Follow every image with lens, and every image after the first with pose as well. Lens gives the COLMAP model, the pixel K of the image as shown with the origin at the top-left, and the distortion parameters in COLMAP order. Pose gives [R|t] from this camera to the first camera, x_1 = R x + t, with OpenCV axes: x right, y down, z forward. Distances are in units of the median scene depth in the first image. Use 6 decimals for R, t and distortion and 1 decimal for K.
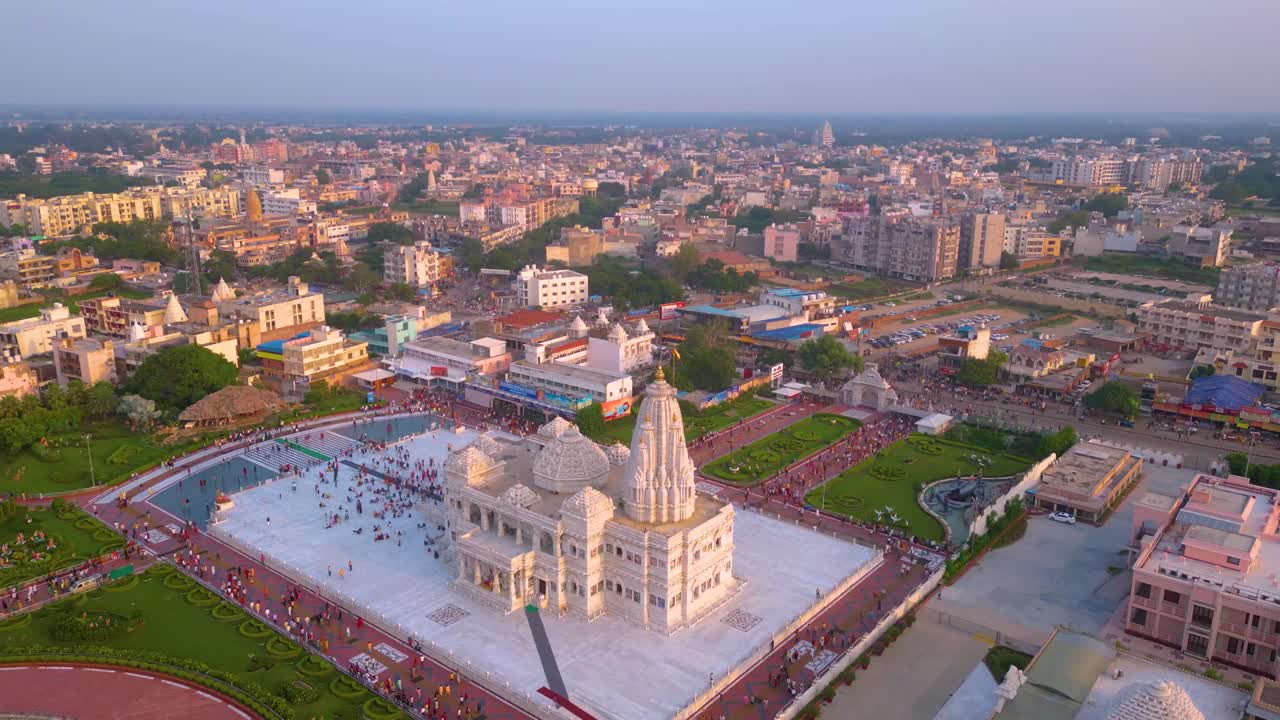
lens RADIAL K [[944.5, 0, 640.0], [0, 944.5, 360.0], [0, 0, 1]] dist [0.052982, -0.003669]
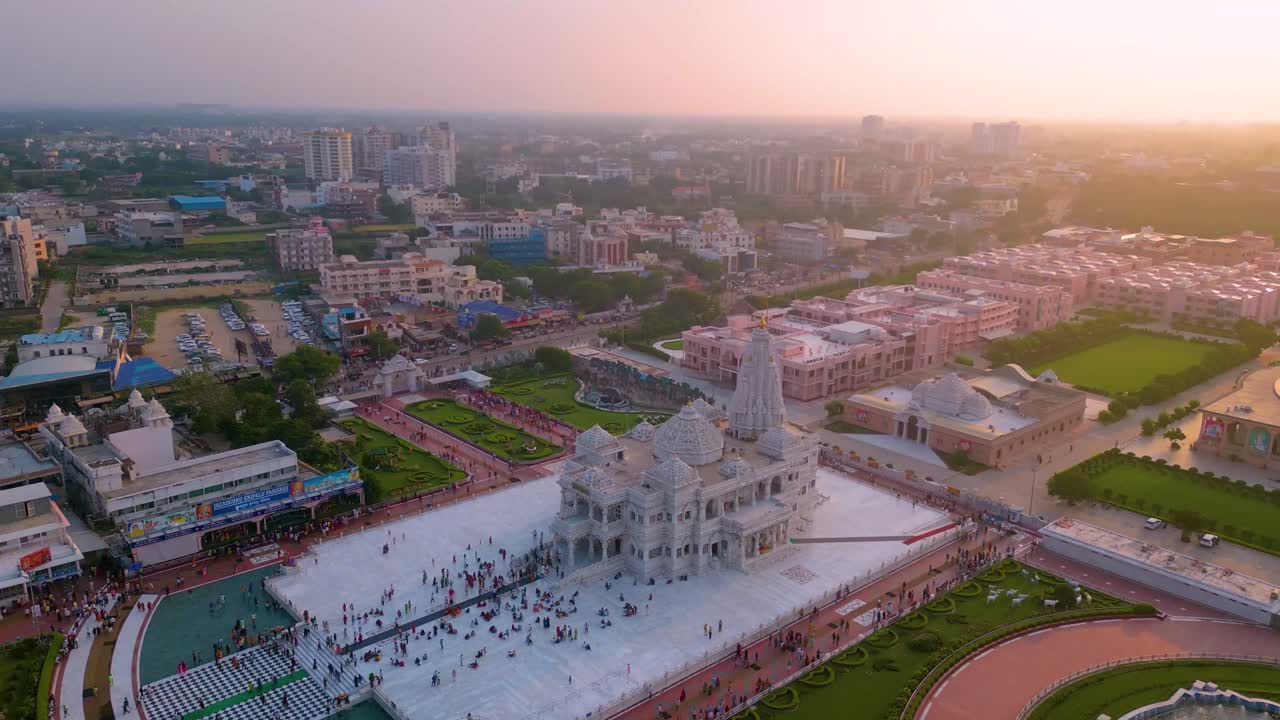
lens RADIAL K [[944.5, 0, 640.0], [0, 944.5, 360.0], [0, 0, 1]] dist [0.052982, -0.003669]
pose [[0.169685, -0.260114, 0.950551, -0.779272], [0.244498, 0.945494, 0.215084, -0.160627], [-0.954687, 0.195912, 0.224033, 0.564764]]
